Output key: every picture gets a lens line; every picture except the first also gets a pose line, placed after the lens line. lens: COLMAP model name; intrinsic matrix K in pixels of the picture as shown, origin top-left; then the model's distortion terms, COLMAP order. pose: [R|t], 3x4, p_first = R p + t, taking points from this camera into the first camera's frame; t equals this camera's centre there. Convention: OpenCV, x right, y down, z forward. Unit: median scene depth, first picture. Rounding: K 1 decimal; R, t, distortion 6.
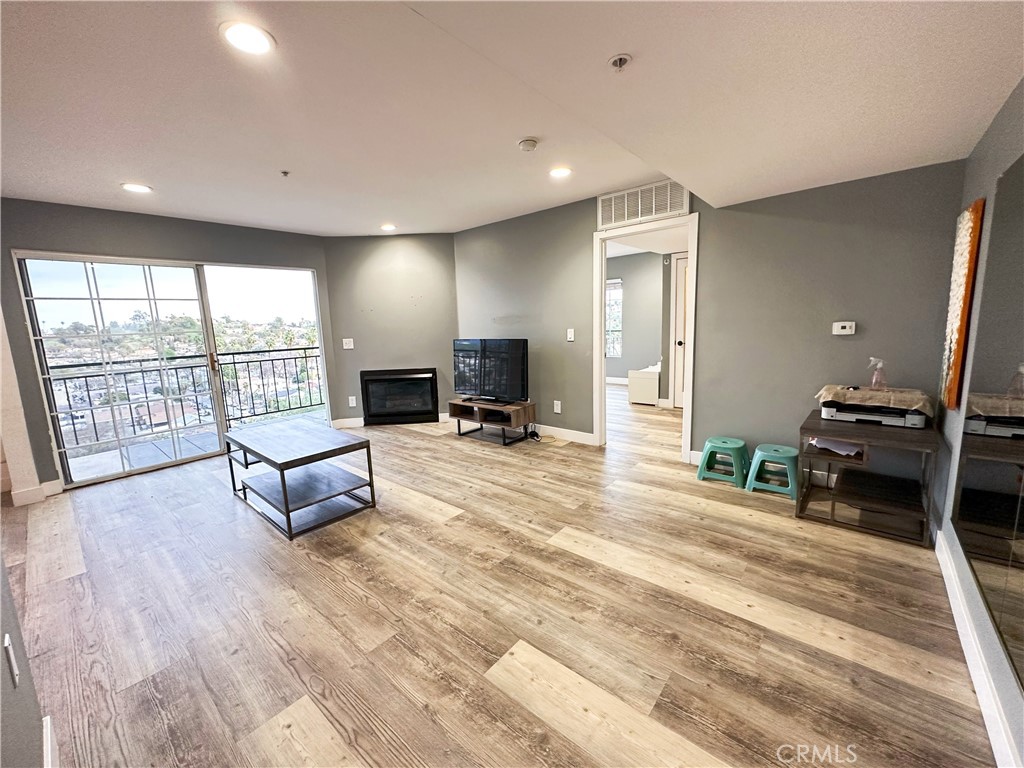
lens RADIAL K [[406.4, 0, 513.8], [0, 406.4, 381.9], [0, 0, 1]] dist [-0.002005, 0.000201]
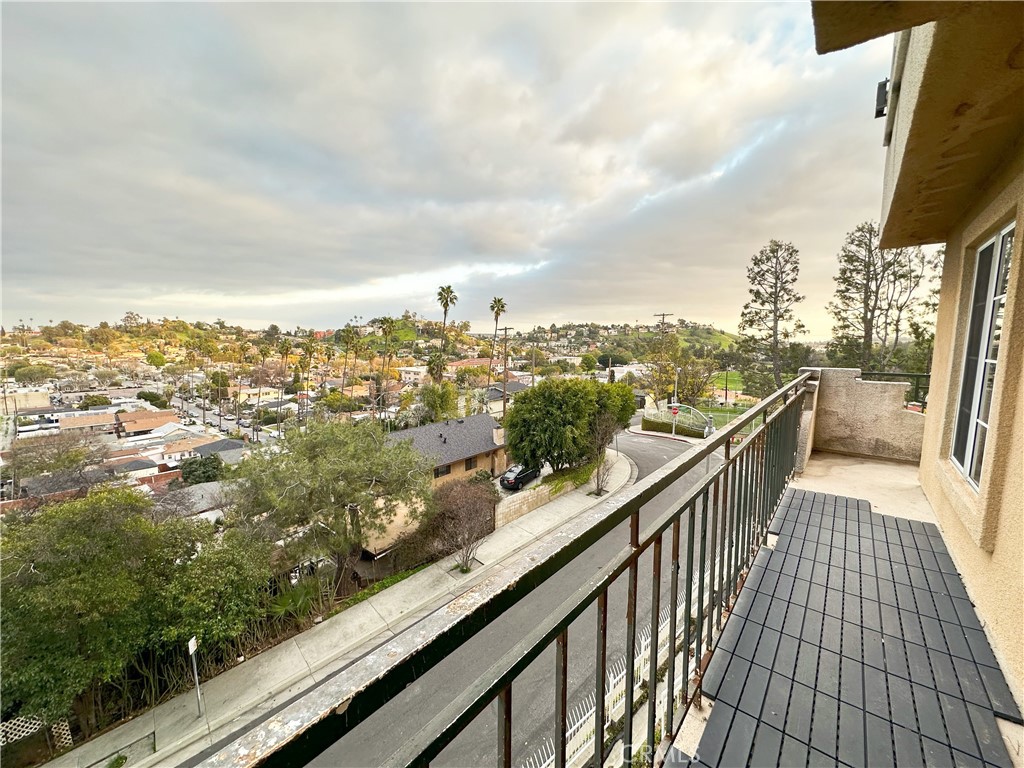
lens RADIAL K [[406.4, 0, 513.6], [0, 406.4, 381.9], [0, 0, 1]] dist [-0.002005, 0.000201]
pose [[0.998995, 0.042266, 0.014943, -0.011627], [-0.041549, 0.998103, -0.045429, -0.002182], [-0.016835, 0.044763, 0.998856, 0.017709]]
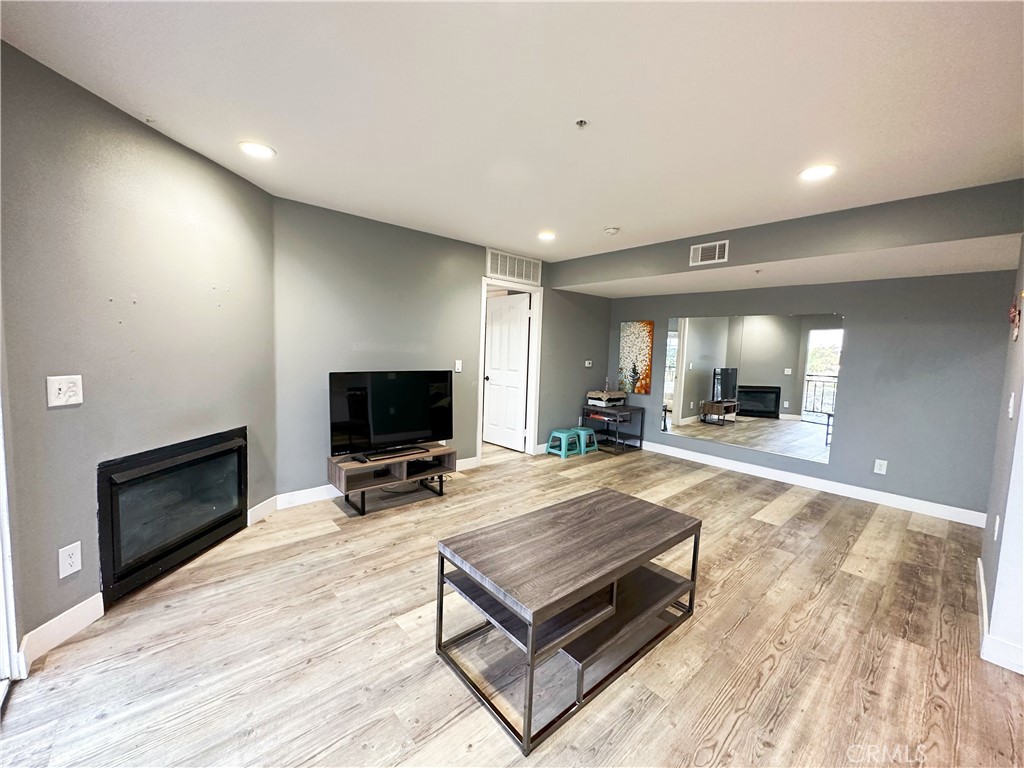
lens RADIAL K [[406.4, 0, 513.5], [0, 406.4, 381.3], [0, 0, 1]] dist [-0.002005, 0.000201]
pose [[0.139064, -0.036175, 0.989622, -0.984488], [0.106884, 0.994043, 0.021317, -0.097833], [-0.984498, 0.102810, 0.142102, 0.835141]]
